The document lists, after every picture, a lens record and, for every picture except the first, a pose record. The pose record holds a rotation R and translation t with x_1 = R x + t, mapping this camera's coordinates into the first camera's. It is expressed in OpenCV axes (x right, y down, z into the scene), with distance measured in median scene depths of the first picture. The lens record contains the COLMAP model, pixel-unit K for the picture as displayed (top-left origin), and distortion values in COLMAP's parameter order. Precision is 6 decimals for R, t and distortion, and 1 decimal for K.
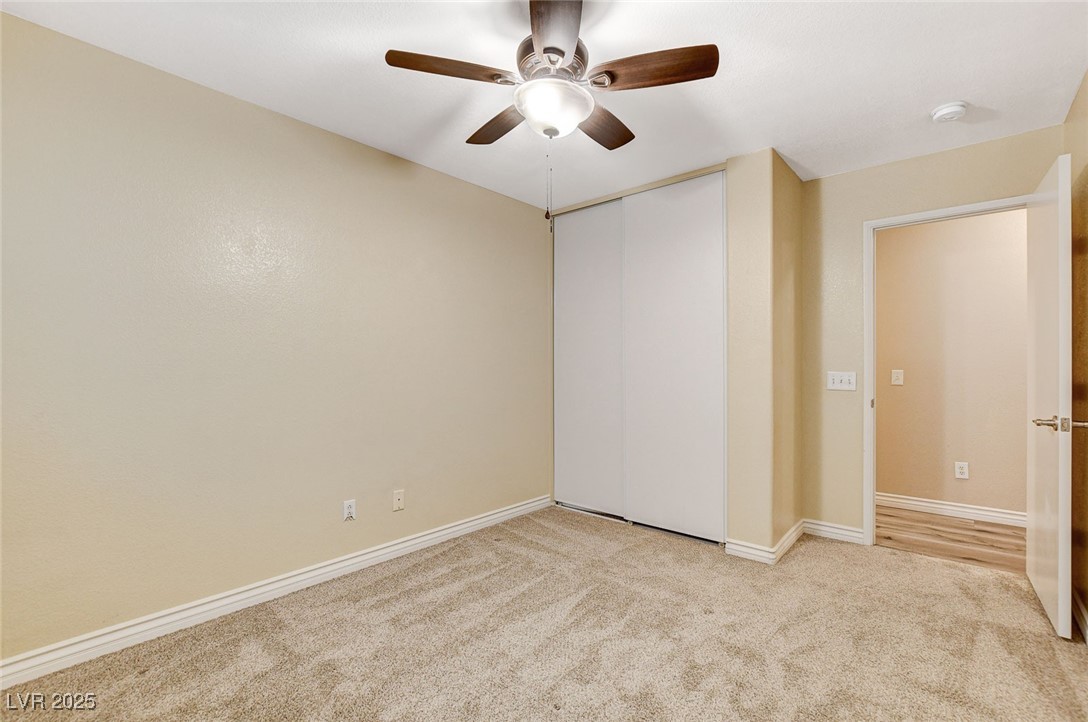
lens RADIAL K [[478.8, 0, 544.0], [0, 478.8, 359.6], [0, 0, 1]] dist [-0.026671, 0.004390]
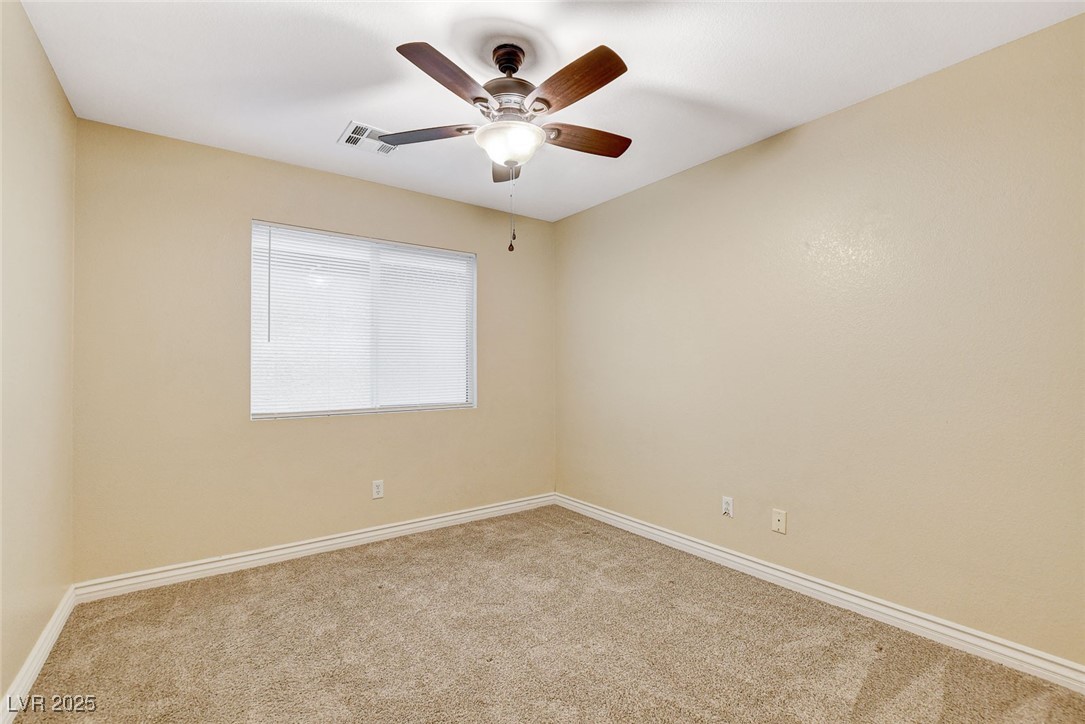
lens RADIAL K [[477.5, 0, 547.4], [0, 477.5, 356.2], [0, 0, 1]] dist [-0.026671, 0.004390]
pose [[-0.176735, -0.019402, -0.984067, 0.639137], [-0.000335, 0.999807, -0.019652, 0.006957], [0.984258, -0.003143, -0.176707, 0.735325]]
